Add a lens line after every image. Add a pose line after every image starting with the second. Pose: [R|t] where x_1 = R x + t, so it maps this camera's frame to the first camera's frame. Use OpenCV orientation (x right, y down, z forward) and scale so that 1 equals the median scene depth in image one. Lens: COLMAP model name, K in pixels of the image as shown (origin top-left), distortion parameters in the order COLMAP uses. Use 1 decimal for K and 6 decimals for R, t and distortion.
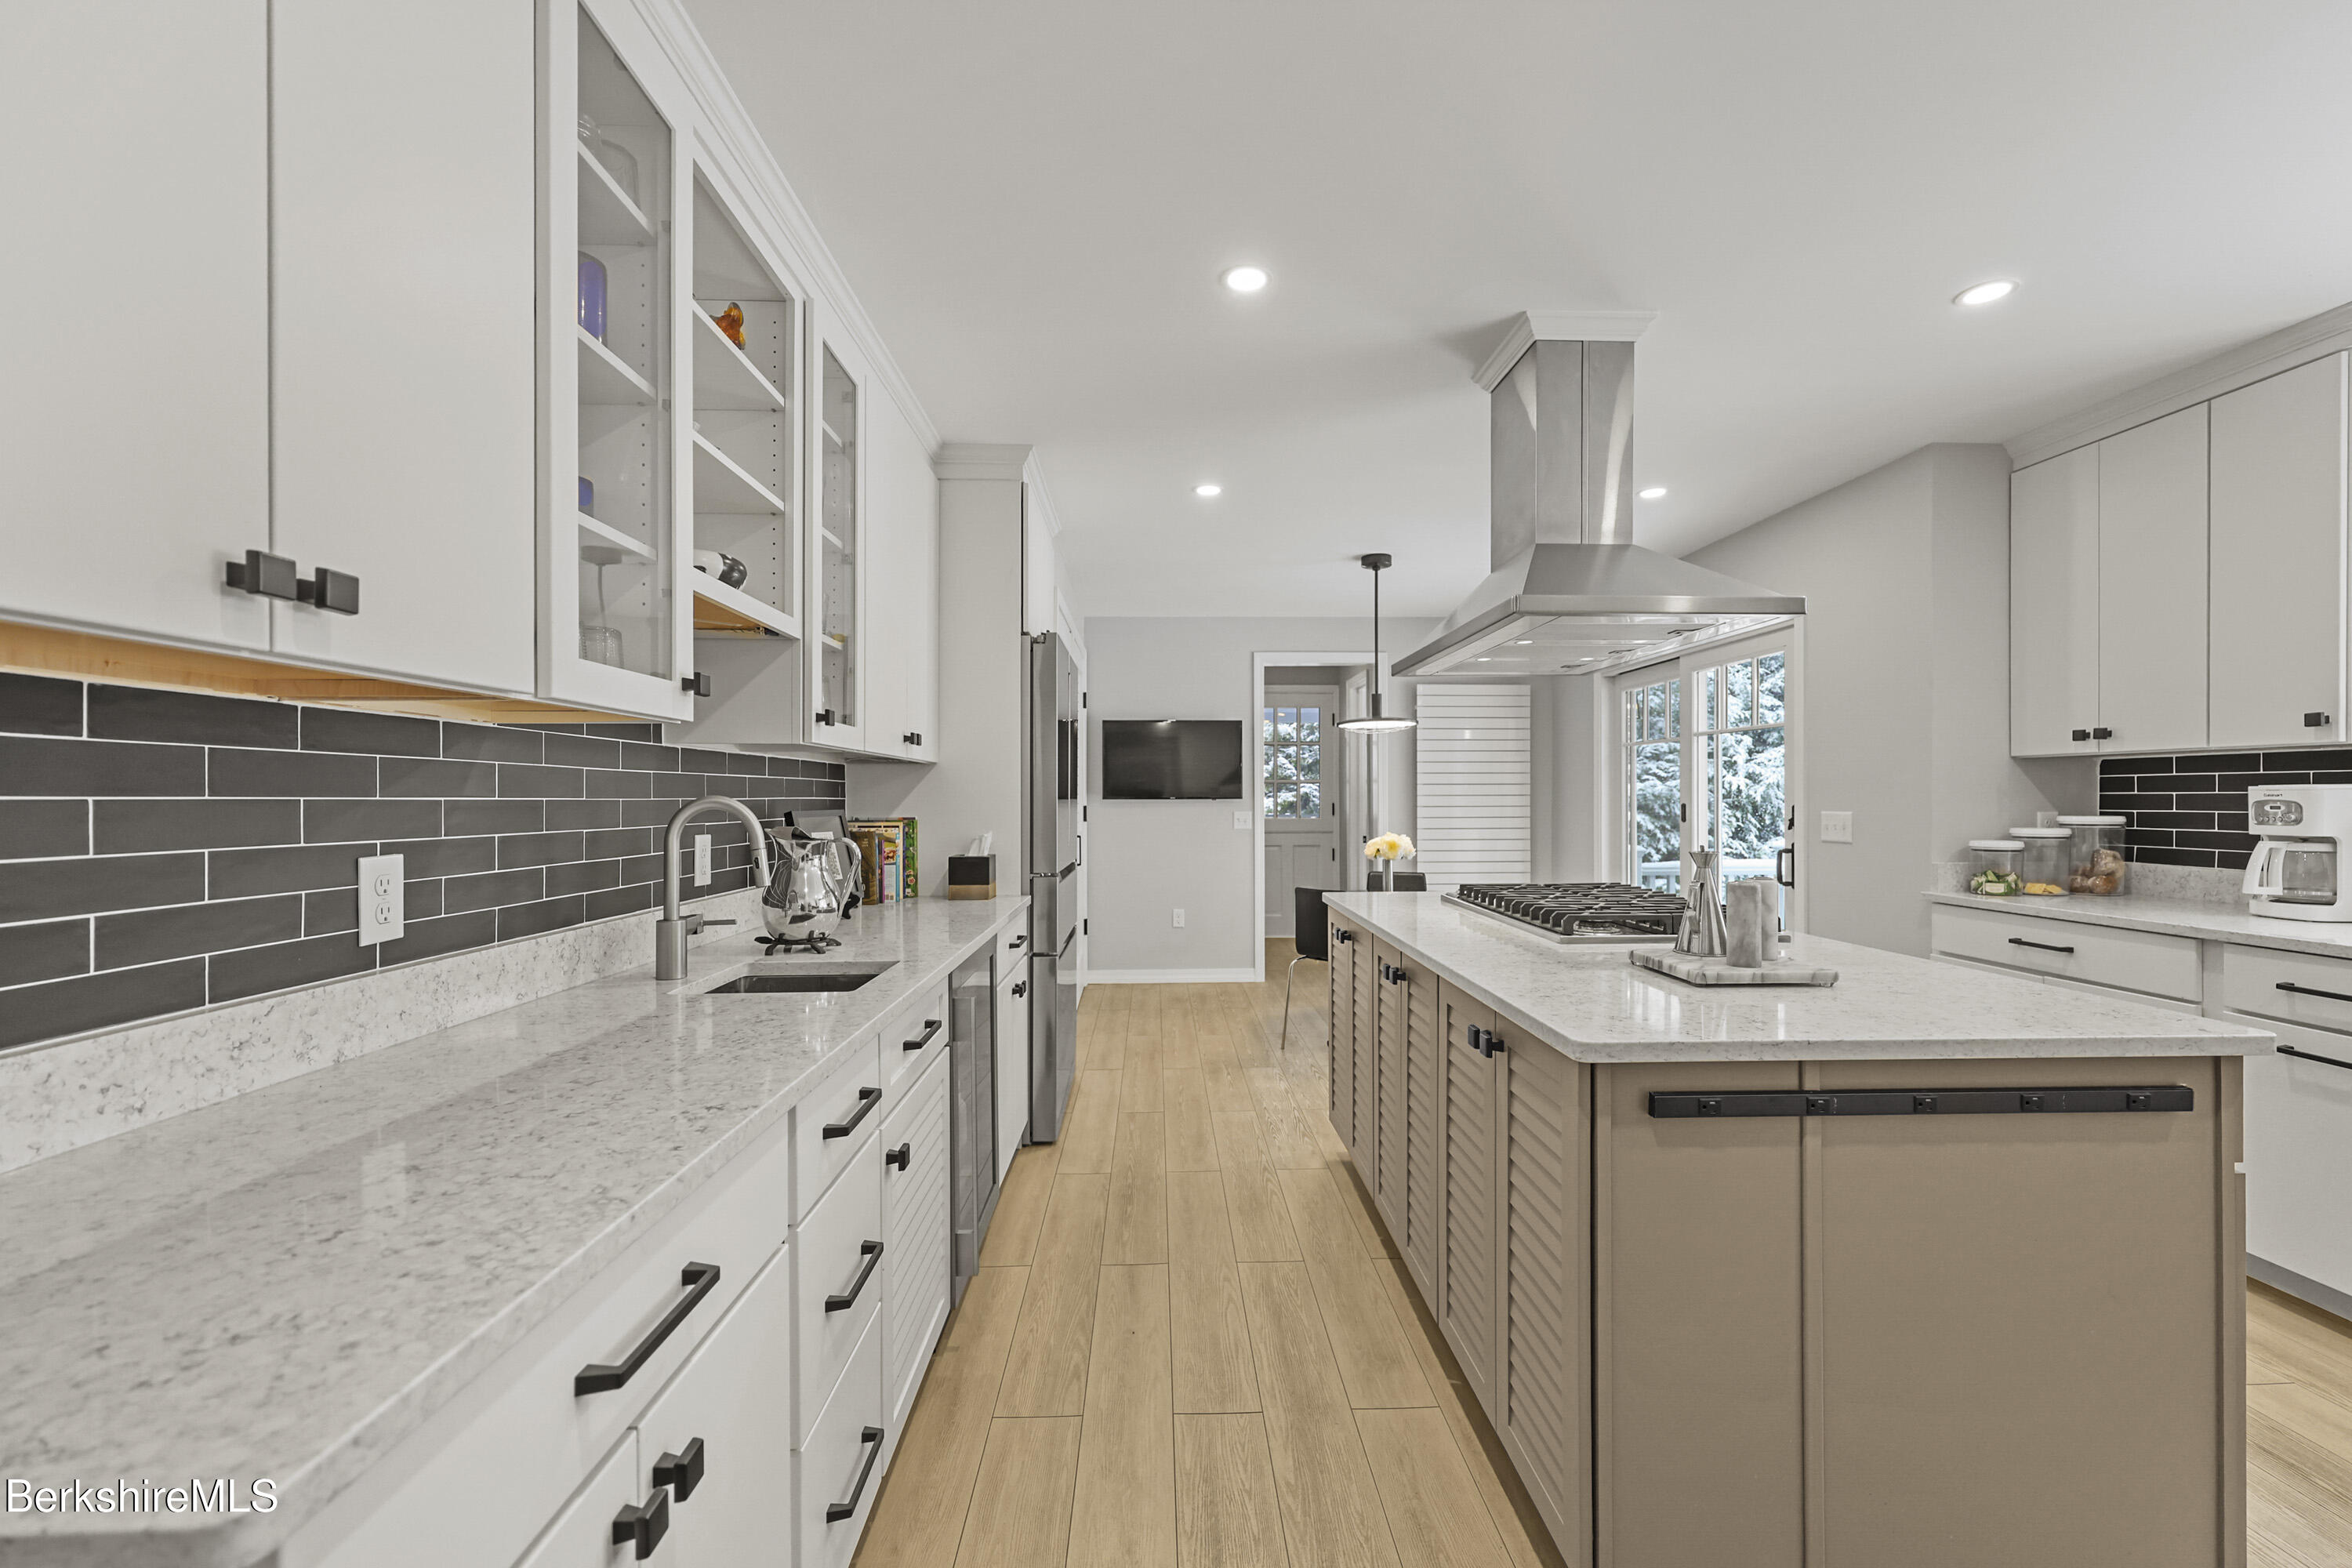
lens RADIAL K [[948.3, 0, 1176.4], [0, 948.3, 802.0], [0, 0, 1]] dist [-0.000188, 0.000431]
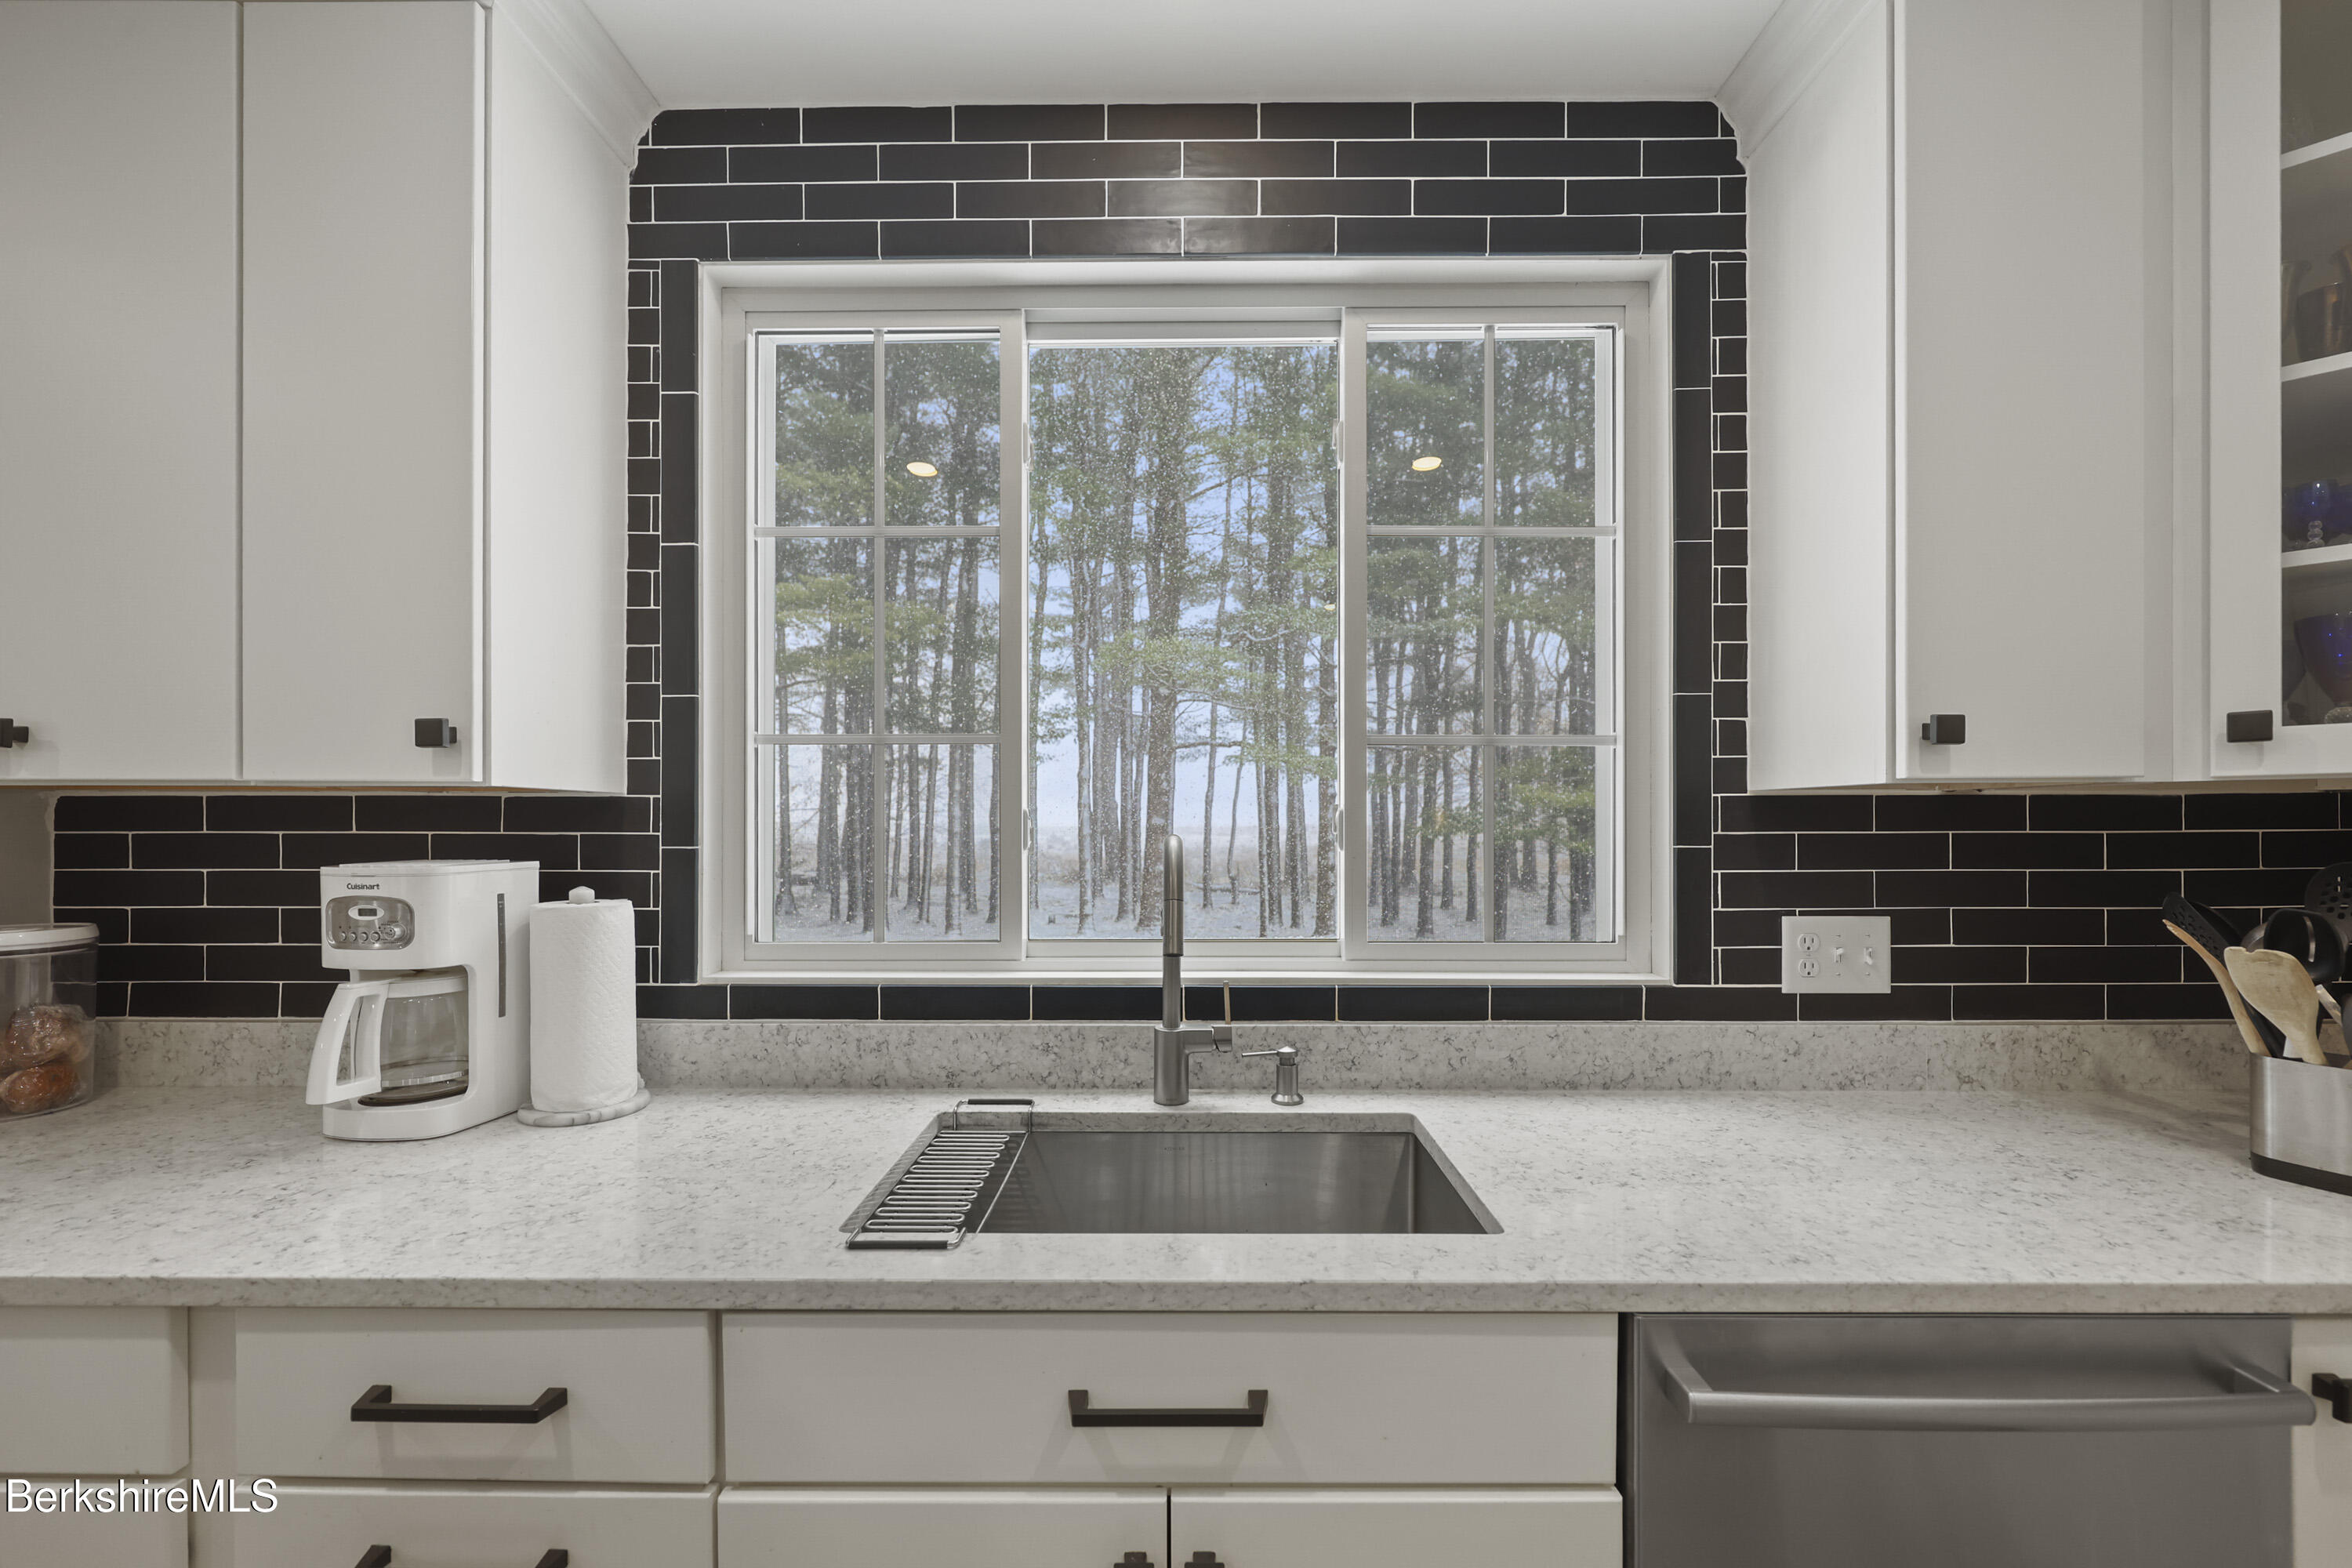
lens RADIAL K [[958.0, 0, 1176.3], [0, 958.0, 826.8], [0, 0, 1]] dist [-0.003300, -0.000407]
pose [[0.035327, 0.002286, 0.999373, 0.582477], [0.003366, 0.999991, -0.002406, -0.029593], [-0.999370, 0.003449, 0.035319, 0.484668]]
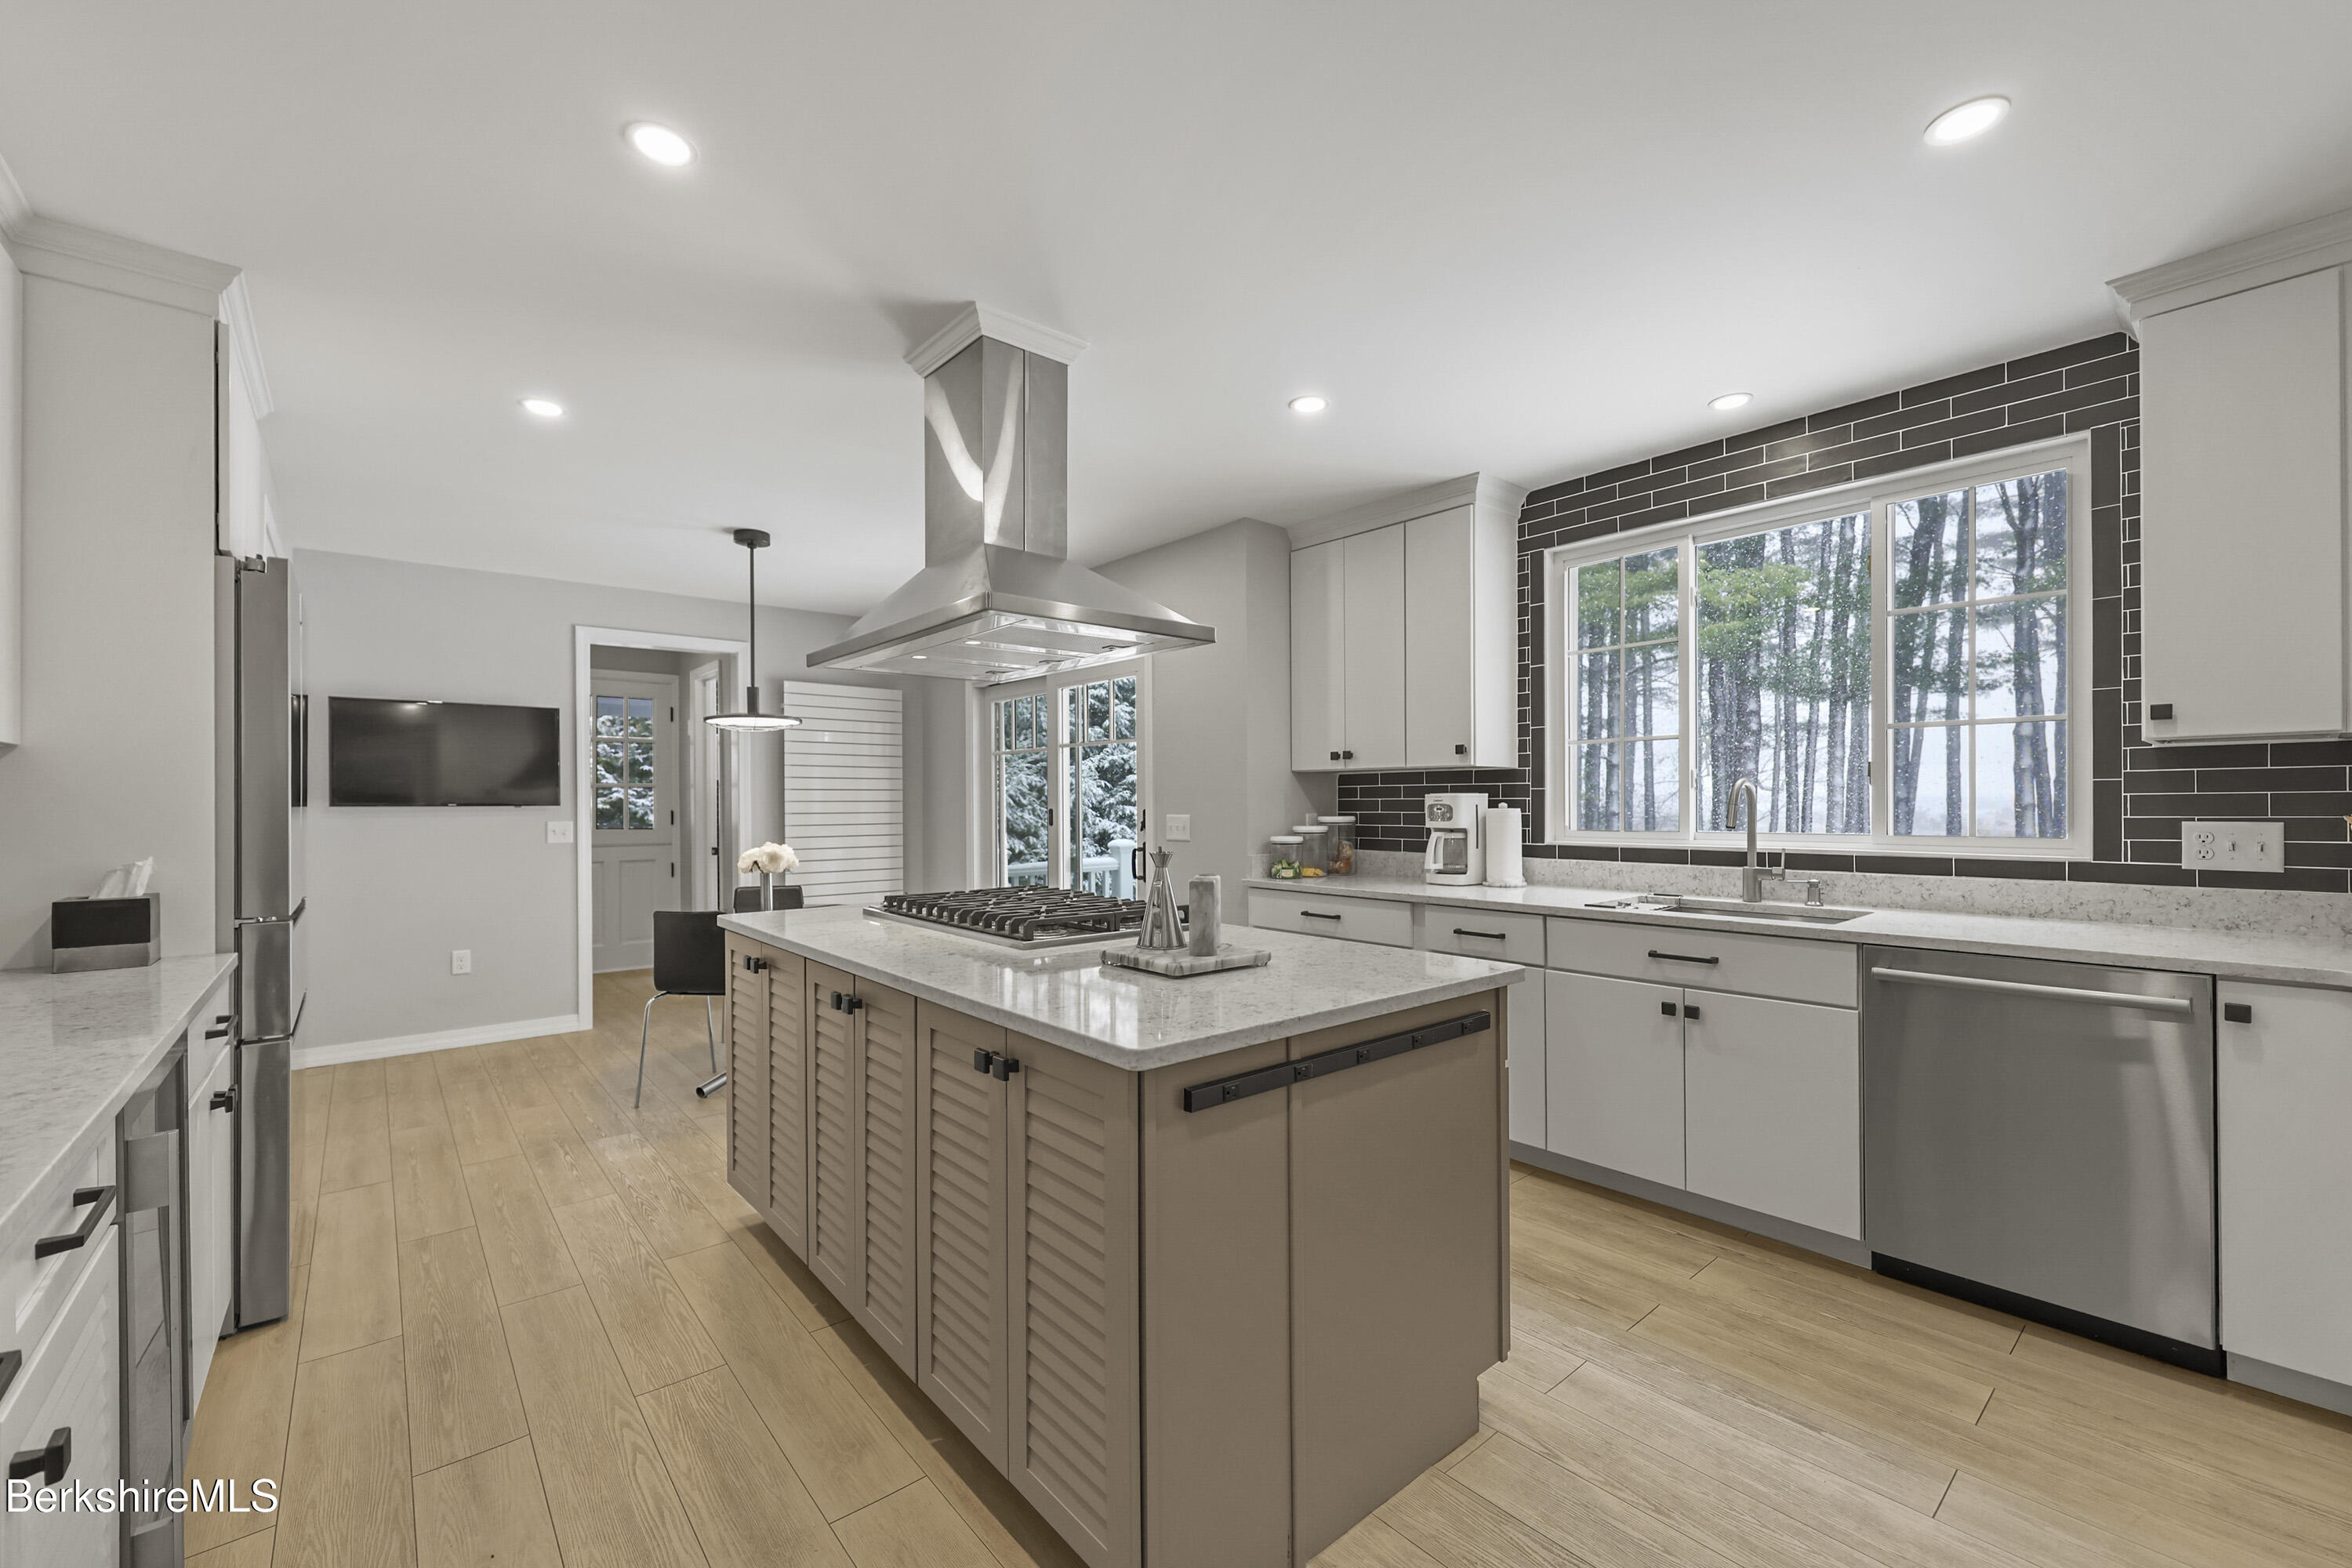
lens RADIAL K [[957.2, 0, 1169.5], [0, 957.2, 803.6], [0, 0, 1]] dist [-0.000561, -0.000240]
pose [[0.781257, -0.001178, 0.624208, -0.072683], [0.004563, 0.999982, -0.003823, 0.000973], [-0.624193, 0.005835, 0.781249, 0.091628]]
